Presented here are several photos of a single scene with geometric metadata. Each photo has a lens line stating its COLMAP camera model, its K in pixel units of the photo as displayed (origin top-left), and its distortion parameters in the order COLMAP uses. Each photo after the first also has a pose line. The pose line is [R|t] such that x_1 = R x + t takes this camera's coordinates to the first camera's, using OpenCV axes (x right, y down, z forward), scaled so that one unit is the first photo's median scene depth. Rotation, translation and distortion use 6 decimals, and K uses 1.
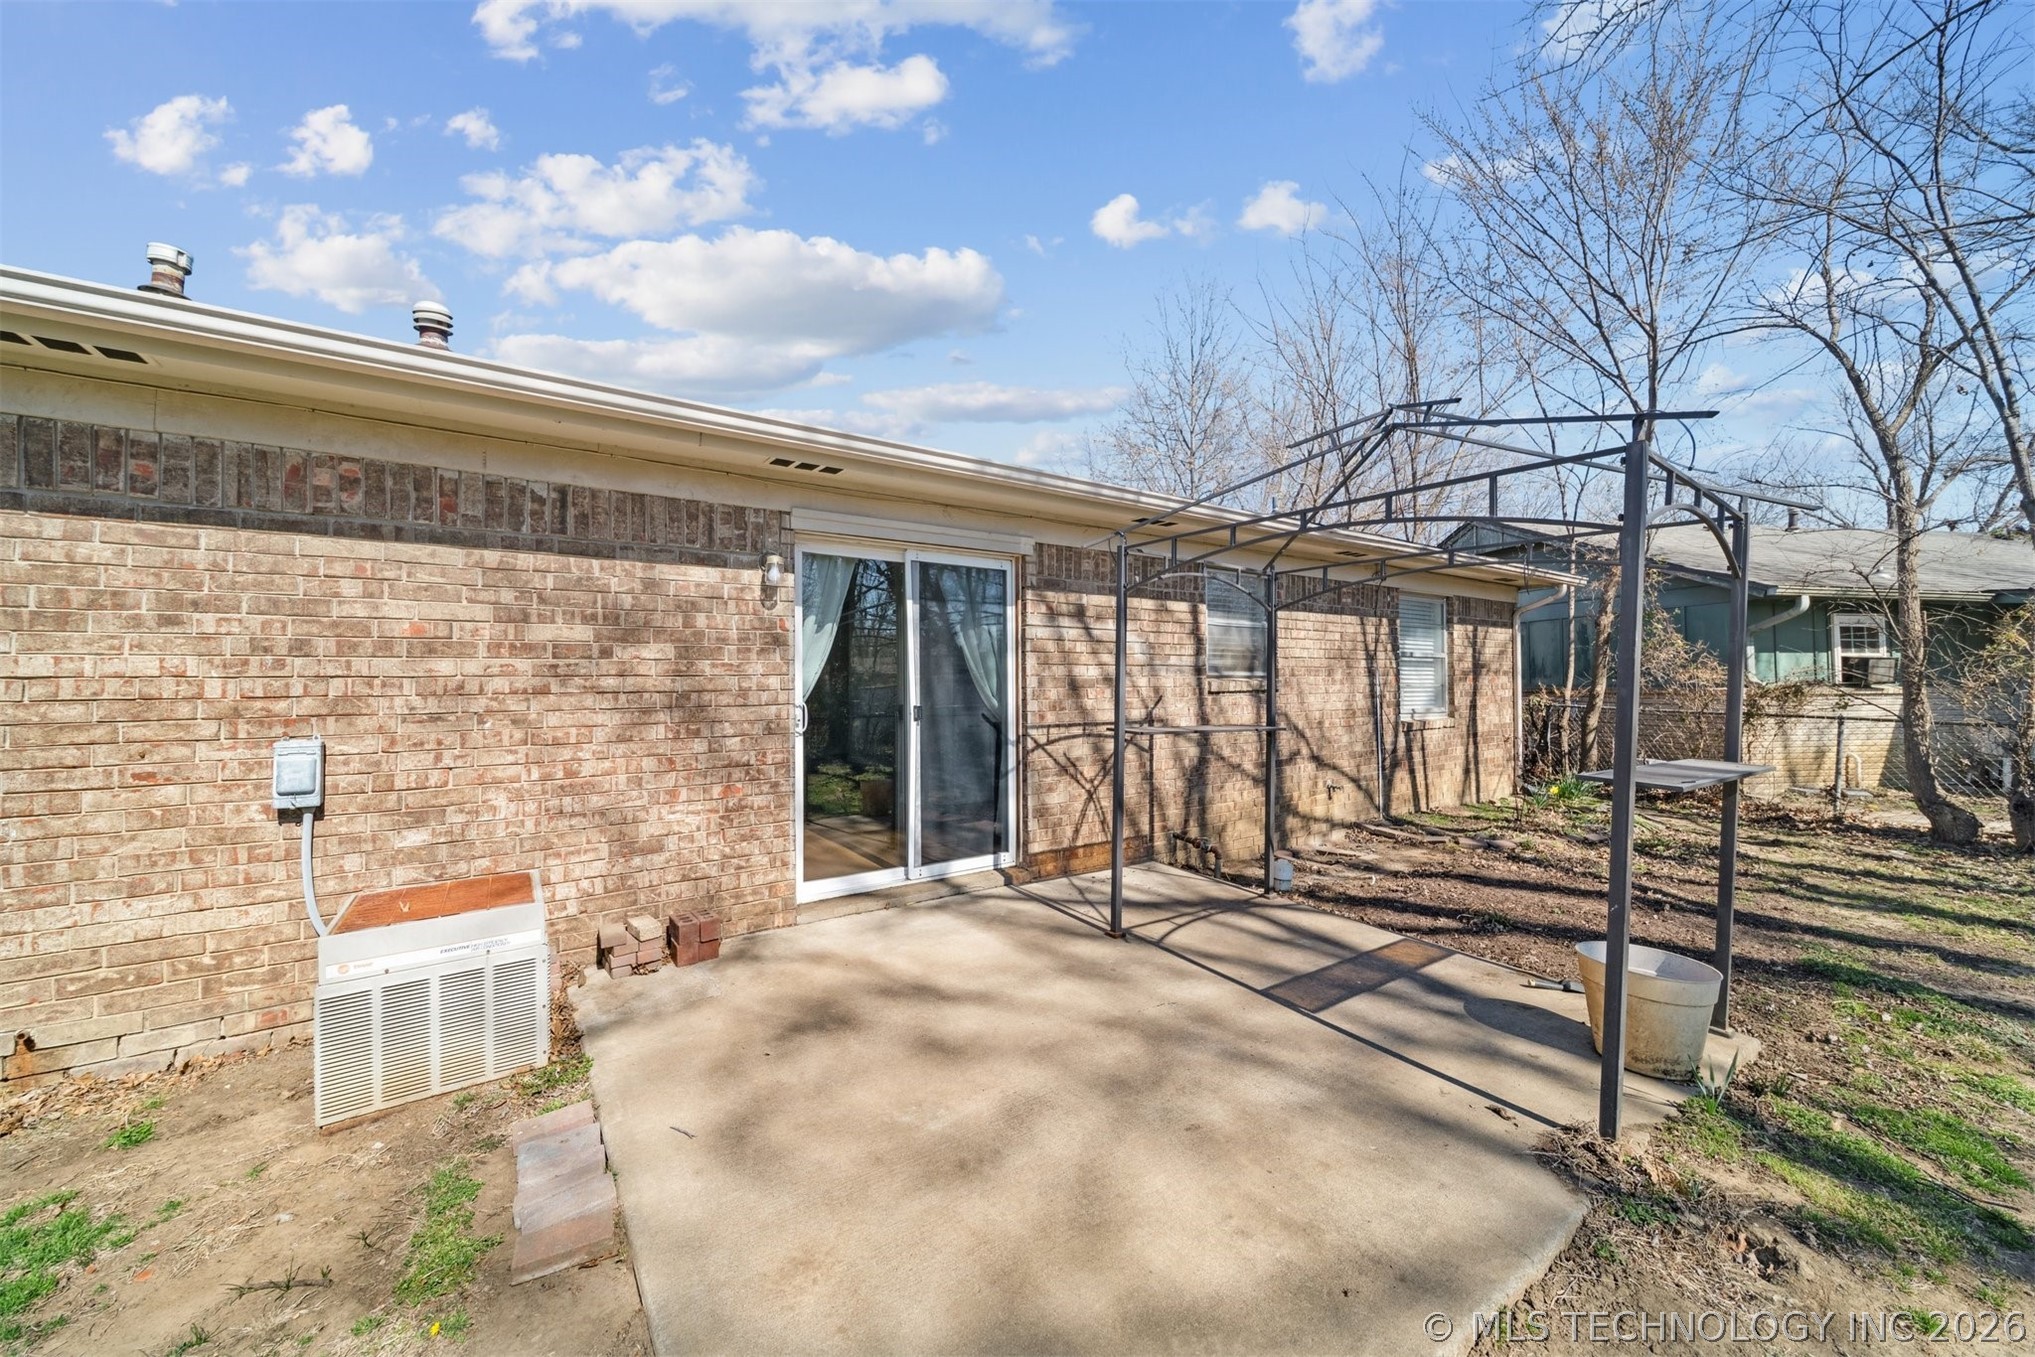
lens RADIAL K [[714.1, 0, 1002.5], [0, 714.1, 666.9], [0, 0, 1]] dist [0.000622, -0.001813]
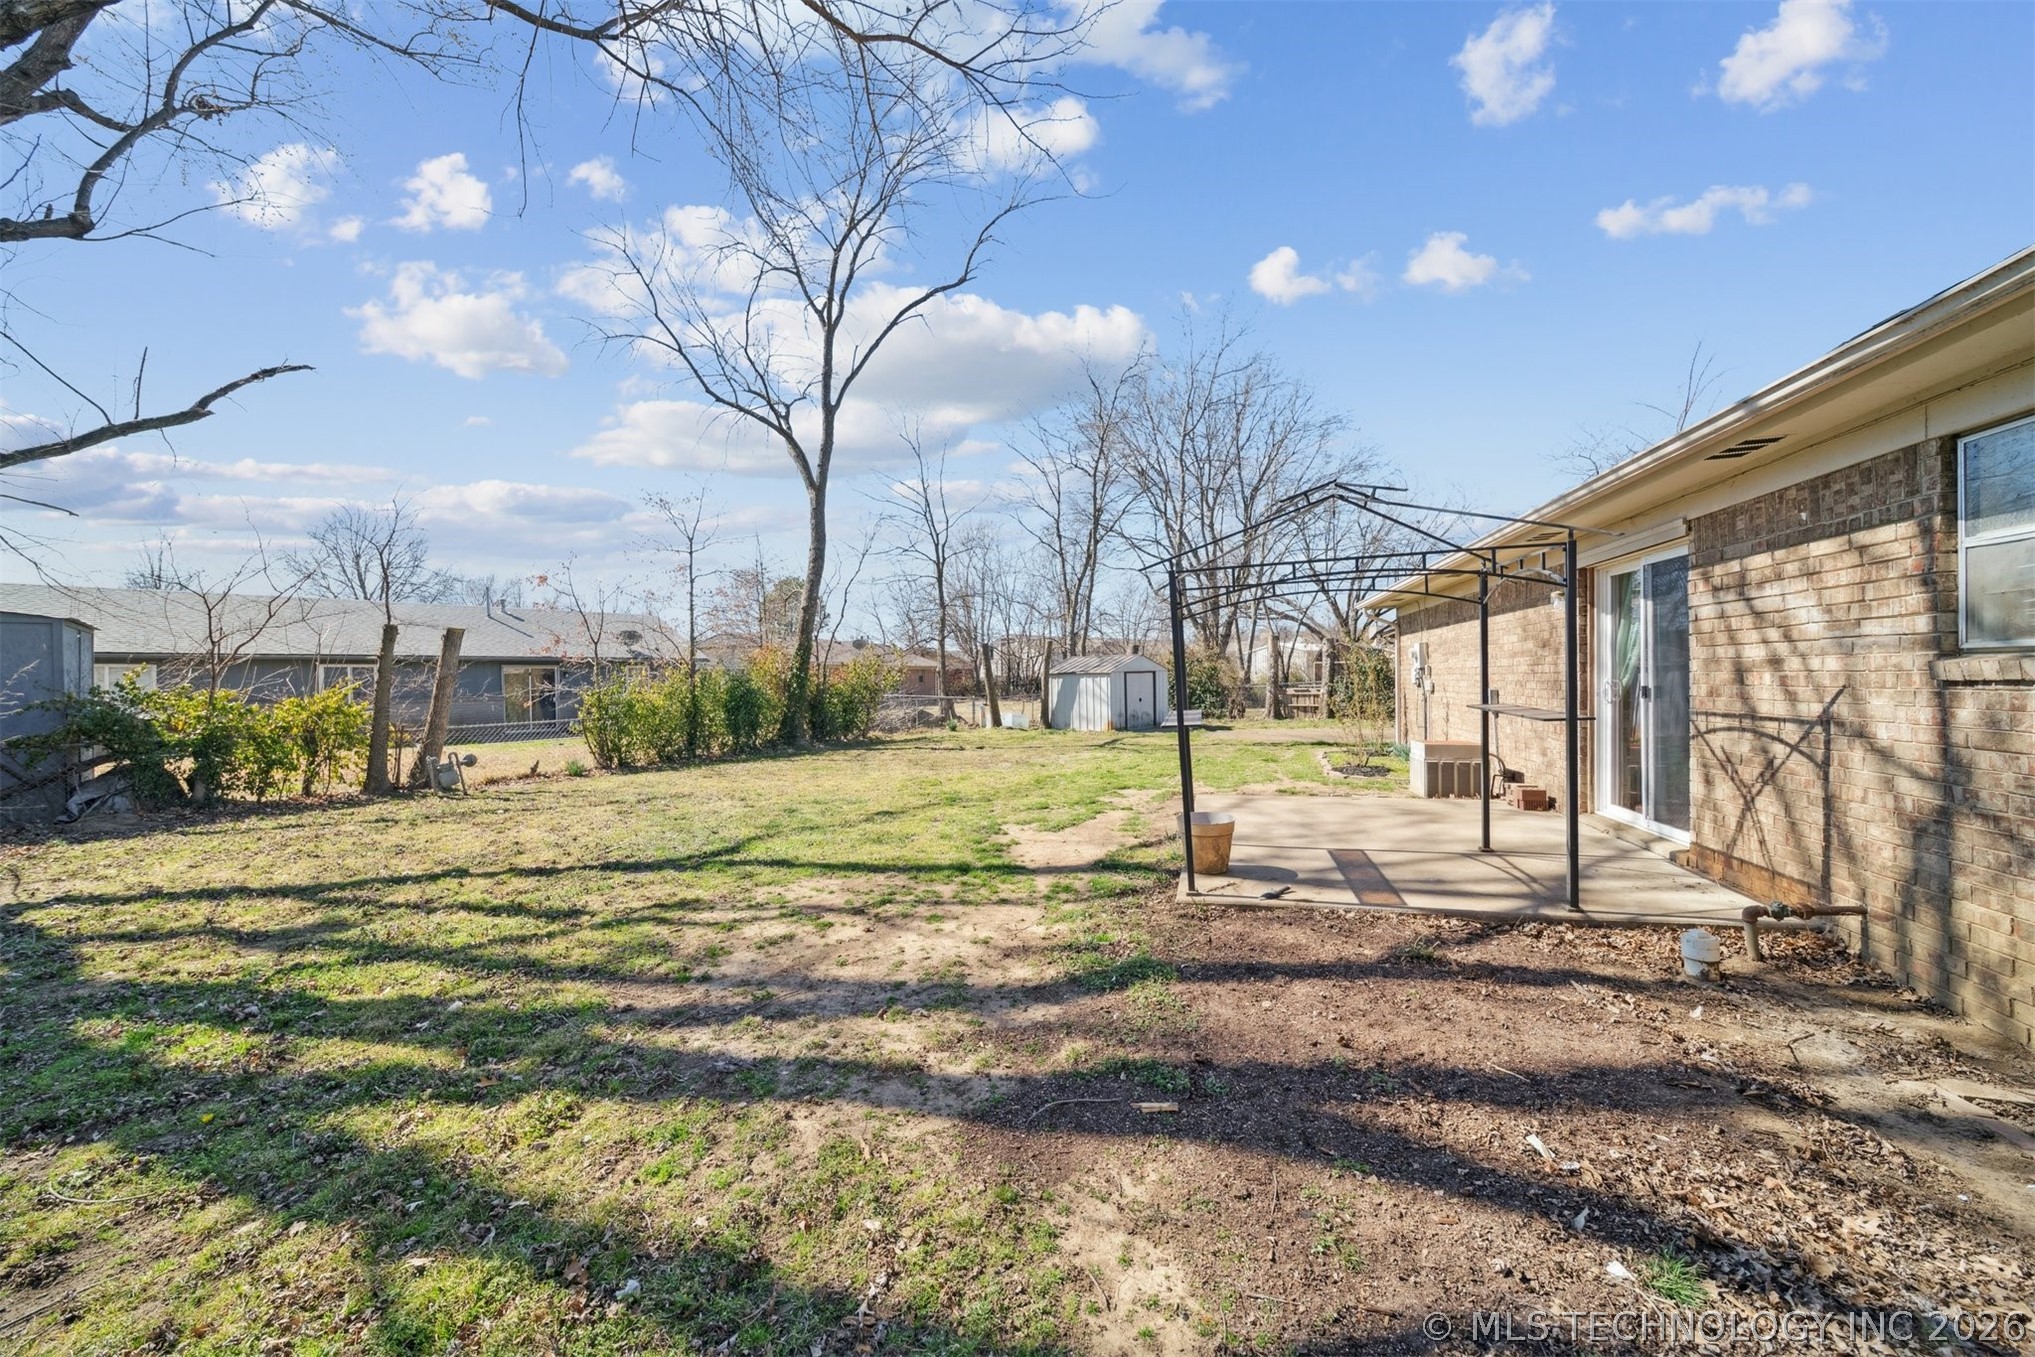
lens RADIAL K [[714.1, 0, 1002.5], [0, 714.1, 666.9], [0, 0, 1]] dist [0.000622, -0.001813]
pose [[-0.791318, -0.004325, -0.611389, 1.289923], [0.004198, 0.999913, -0.012508, 0.029040], [0.611390, -0.012464, -0.791231, 1.127807]]
